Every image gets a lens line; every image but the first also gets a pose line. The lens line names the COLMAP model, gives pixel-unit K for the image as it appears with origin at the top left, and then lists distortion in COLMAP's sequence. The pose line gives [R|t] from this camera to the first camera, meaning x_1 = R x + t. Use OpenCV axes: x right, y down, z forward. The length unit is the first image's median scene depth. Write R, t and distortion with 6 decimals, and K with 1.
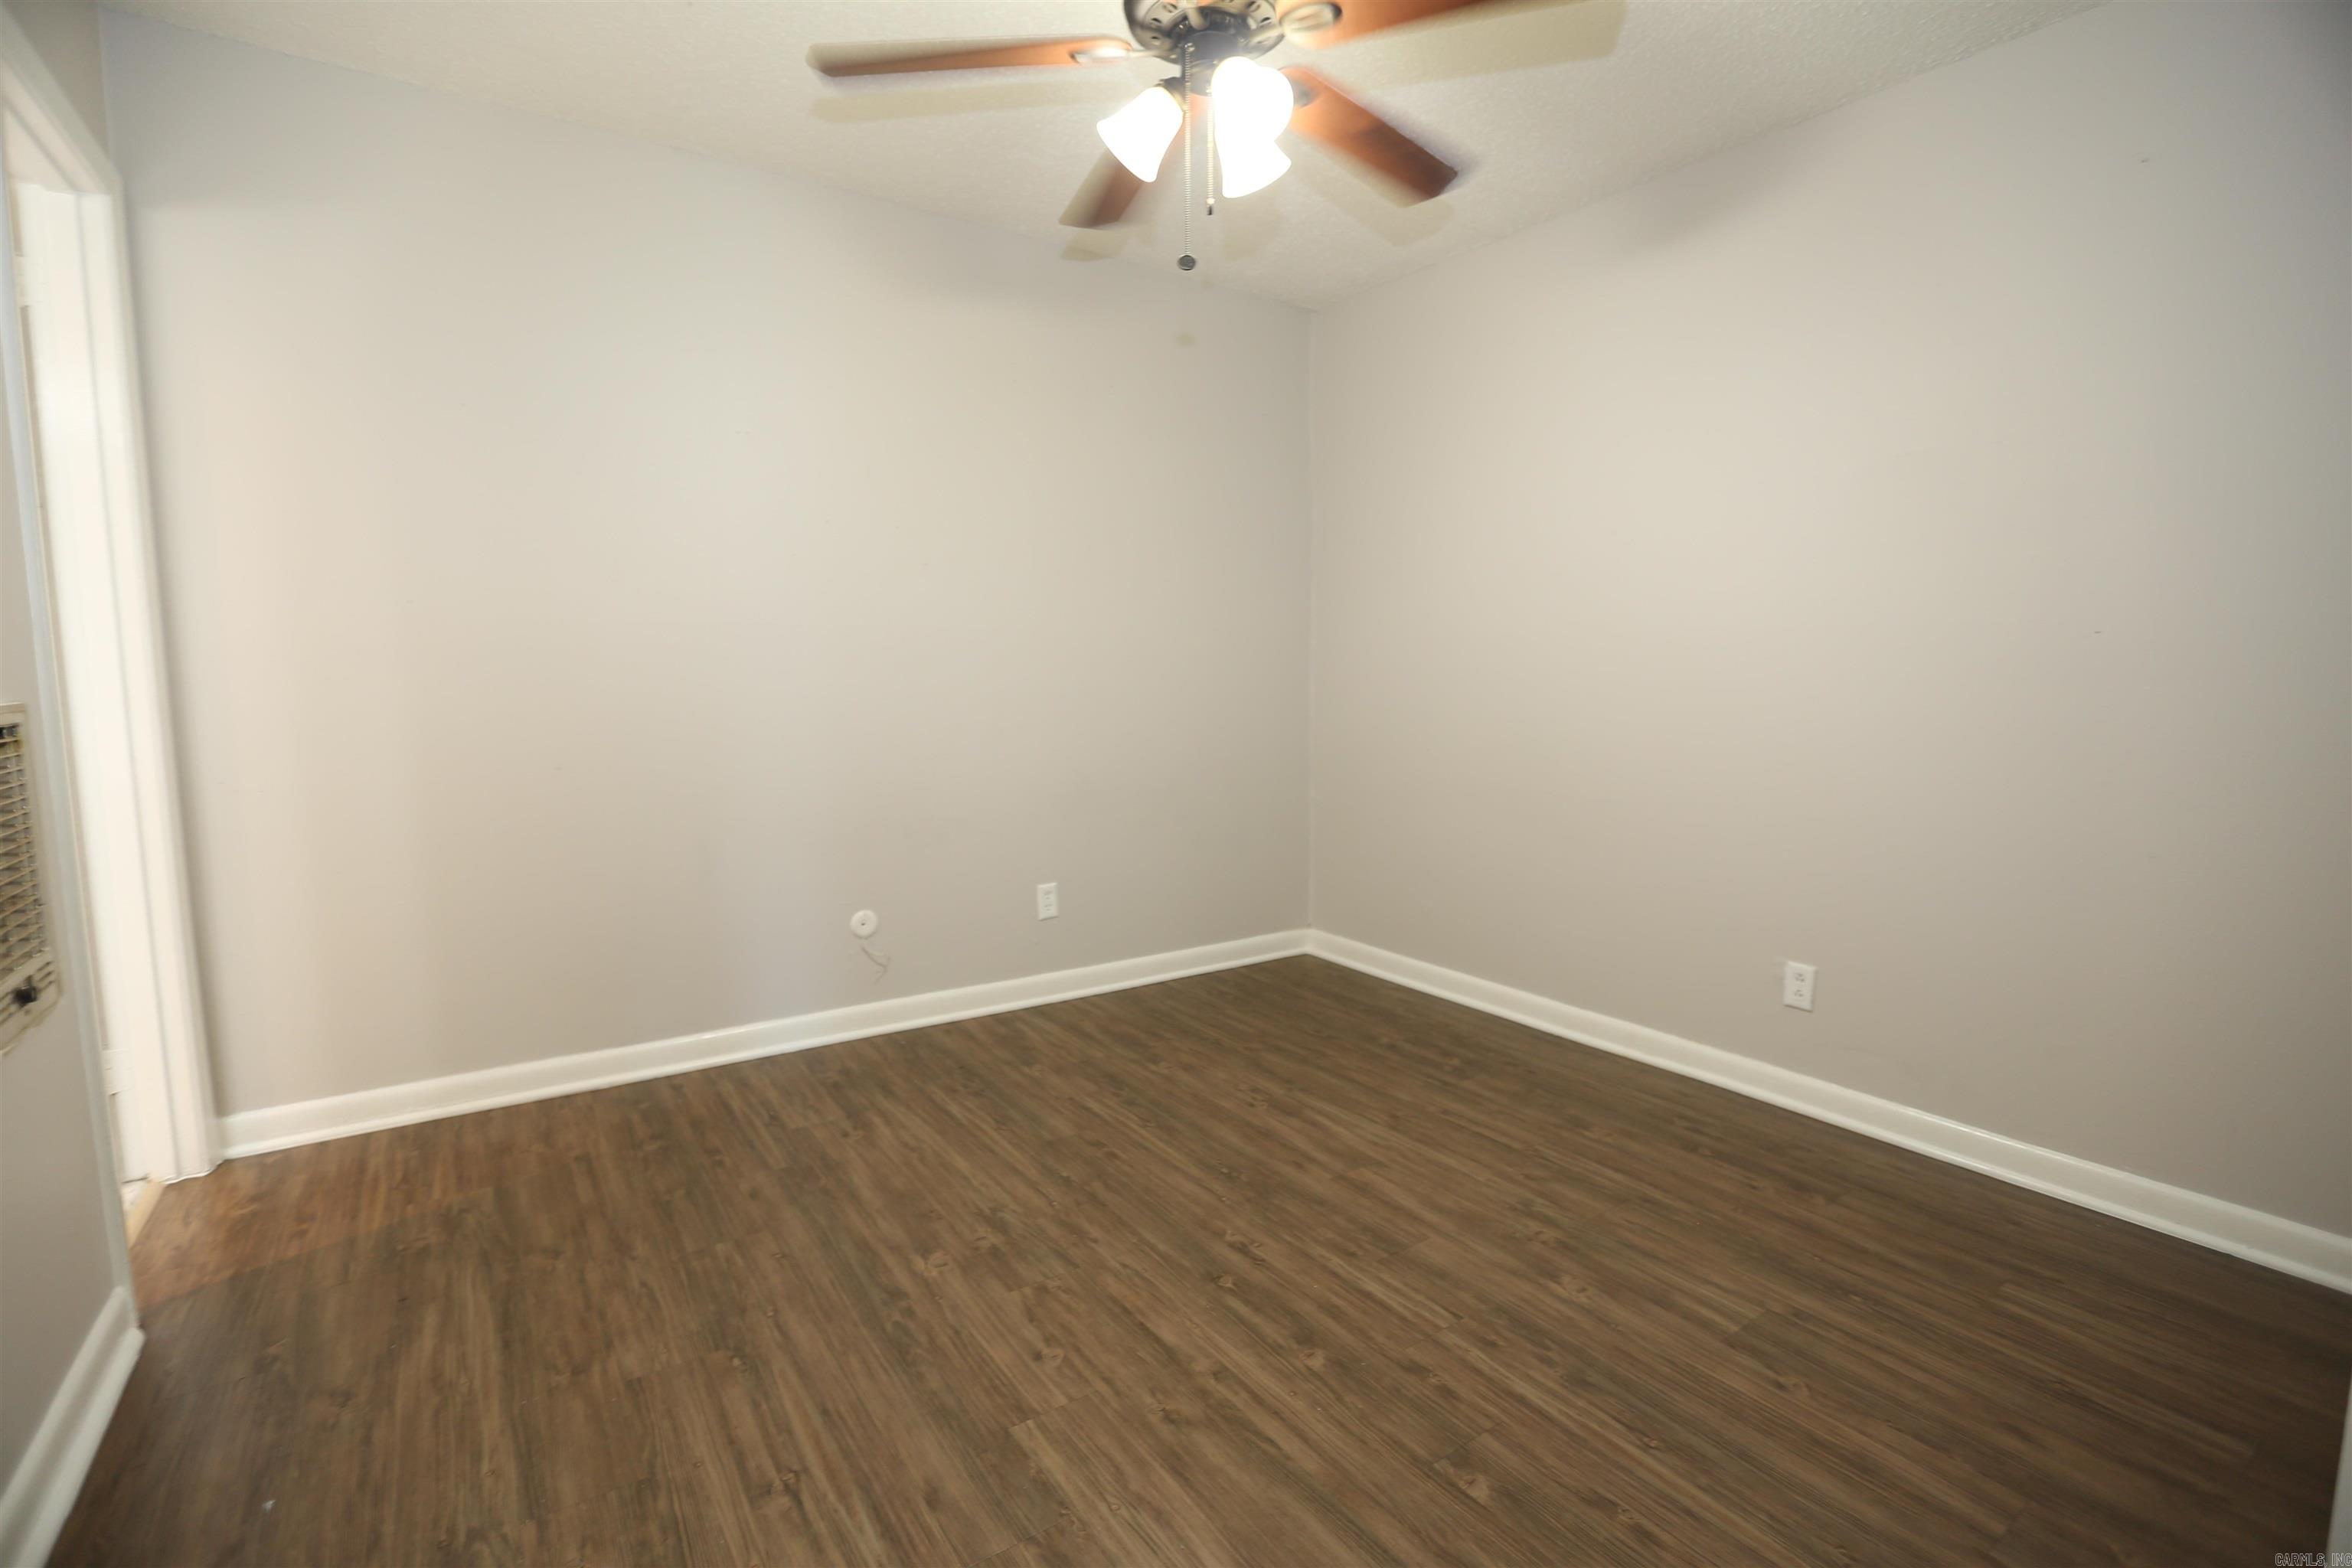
lens RADIAL K [[1065.7, 0, 1177.7], [0, 1065.7, 787.0], [0, 0, 1]] dist [-0.043179, 0.012704]
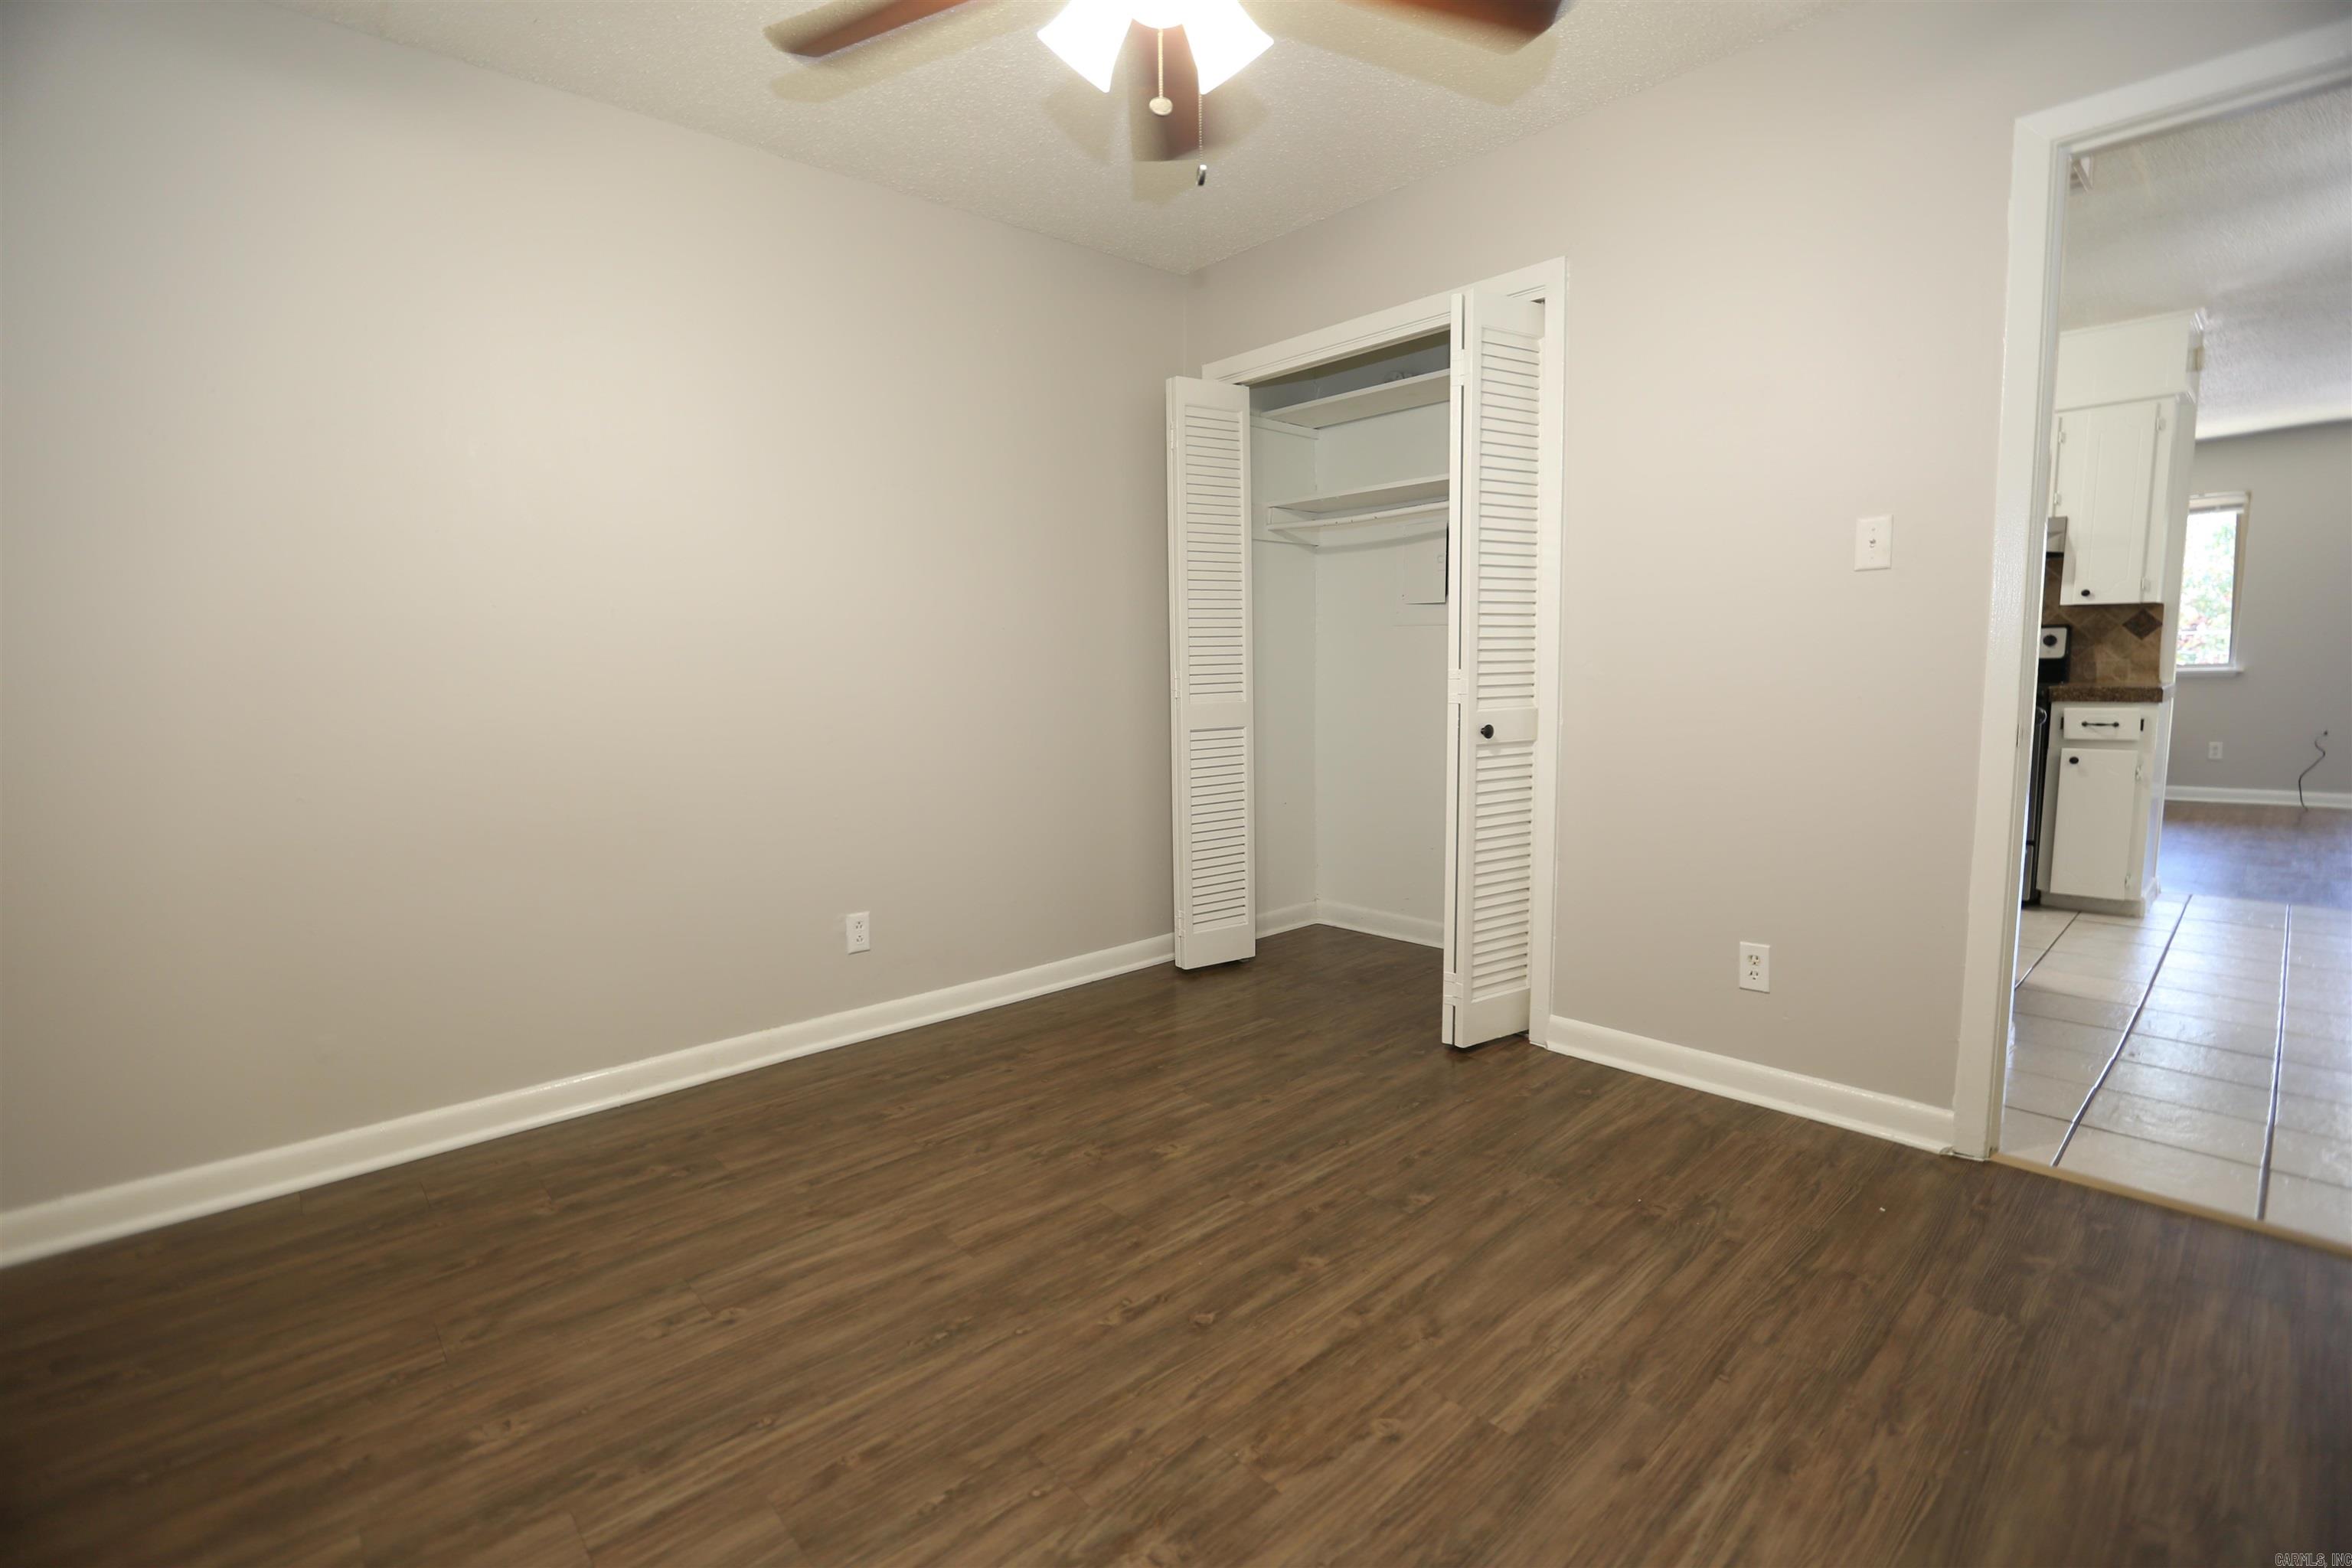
lens RADIAL K [[1065.7, 0, 1169.3], [0, 1065.7, 790.8], [0, 0, 1]] dist [-0.043179, 0.012704]
pose [[-0.136313, -0.117589, 0.983662, -0.749102], [0.122873, 0.983257, 0.134567, -0.100684], [-0.983016, 0.139209, -0.119582, 1.015838]]
